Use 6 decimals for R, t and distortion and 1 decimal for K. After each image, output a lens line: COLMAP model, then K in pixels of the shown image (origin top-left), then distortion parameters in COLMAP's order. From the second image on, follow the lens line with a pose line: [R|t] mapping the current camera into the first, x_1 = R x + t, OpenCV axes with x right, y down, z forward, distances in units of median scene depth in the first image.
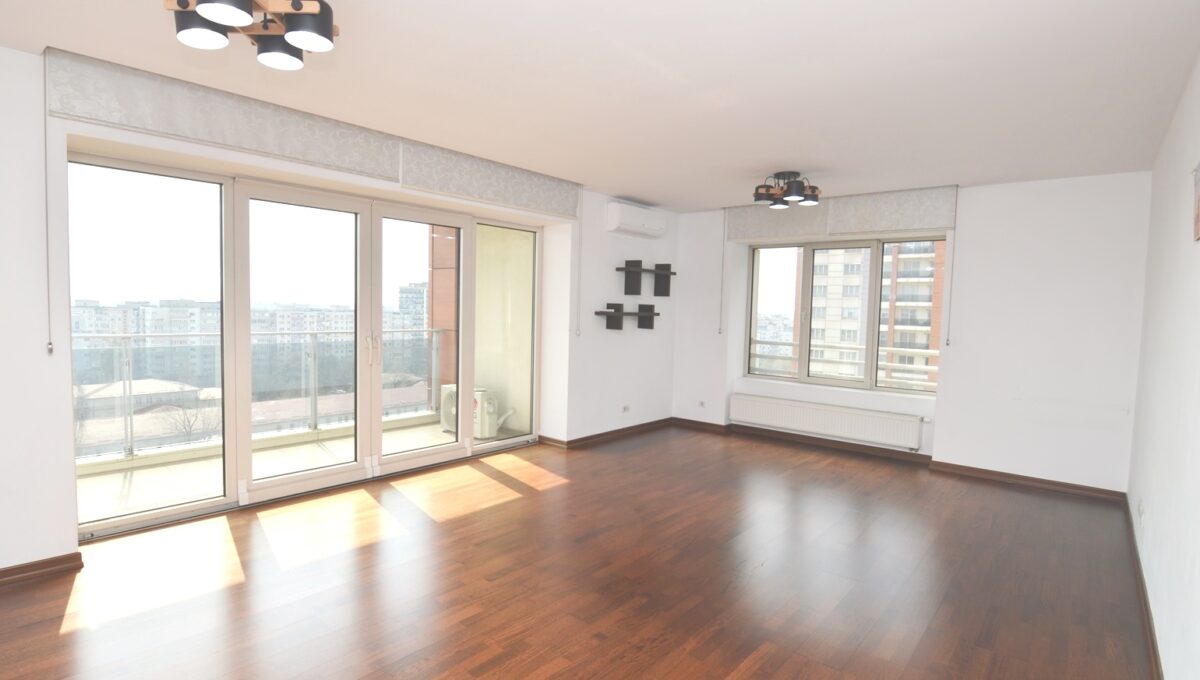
lens RADIAL K [[590.1, 0, 592.8], [0, 590.1, 338.9], [0, 0, 1]] dist [-0.005990, -0.006207]
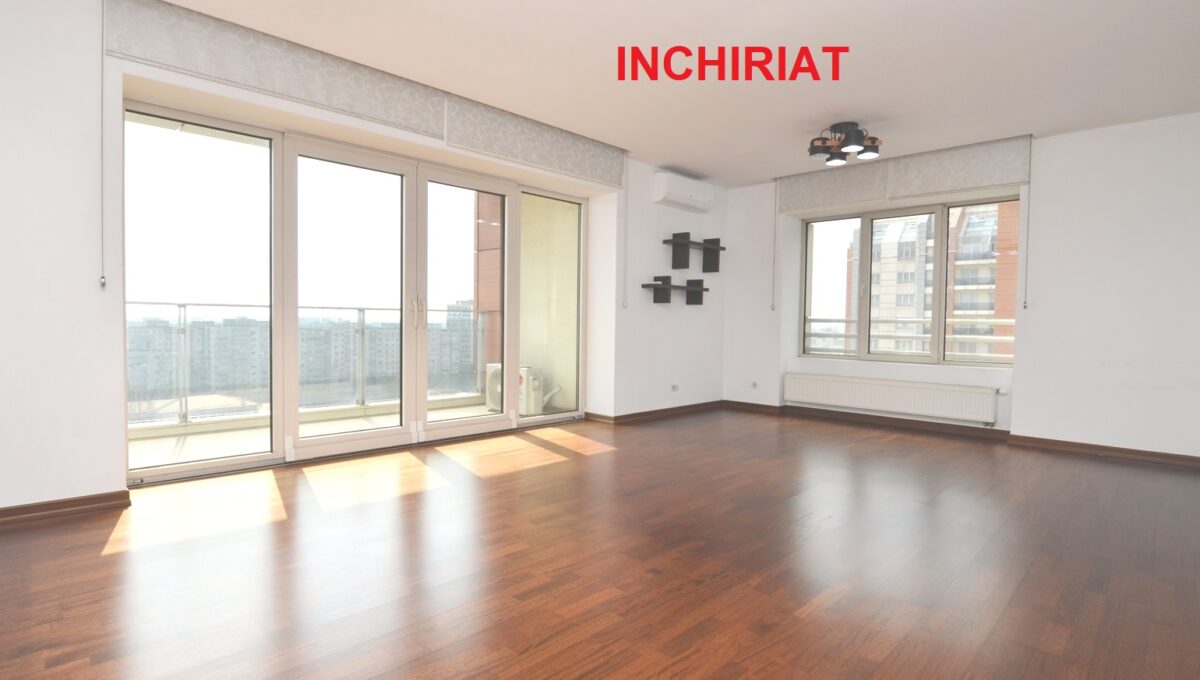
lens RADIAL K [[590.1, 0, 593.8], [0, 590.1, 338.7], [0, 0, 1]] dist [-0.005990, -0.006207]
pose [[0.997287, -0.008722, -0.073088, -0.006140], [0.006659, 0.999574, -0.028426, 0.082738], [0.073305, 0.027862, 0.996920, 0.032071]]
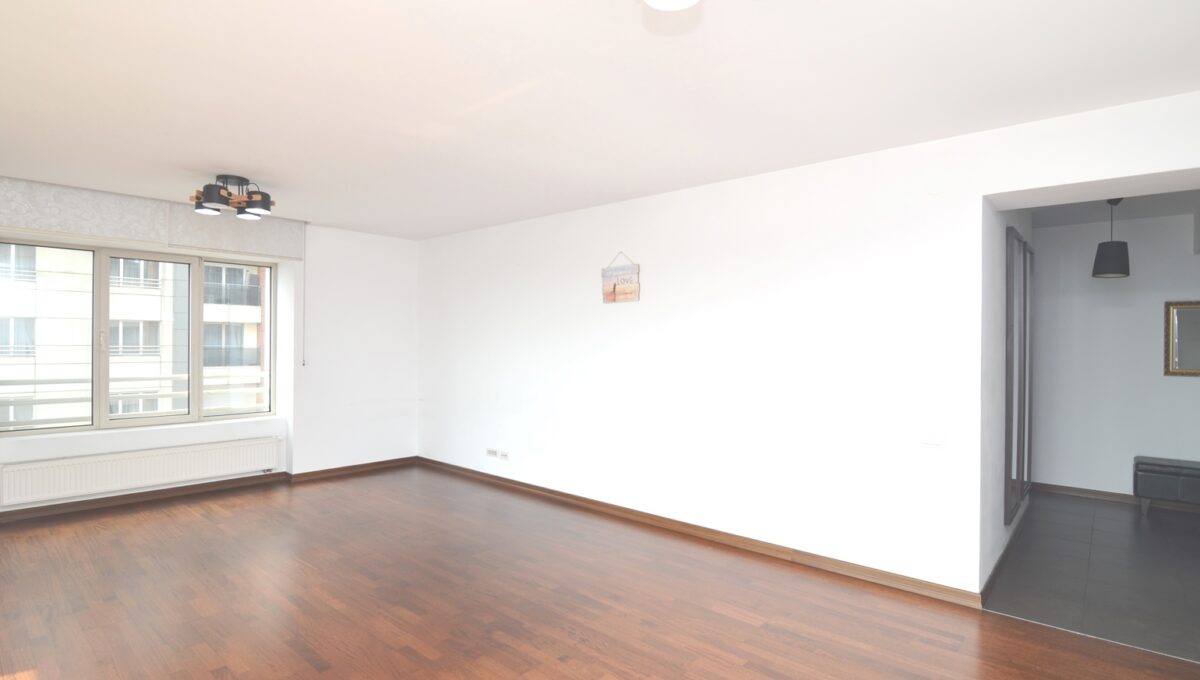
lens RADIAL K [[590.1, 0, 596.8], [0, 590.1, 340.8], [0, 0, 1]] dist [-0.005990, -0.006207]
pose [[0.018754, -0.020614, 0.999612, -0.496913], [0.045357, 0.998776, 0.019746, -0.033041], [-0.998795, 0.044969, 0.019666, 0.444543]]
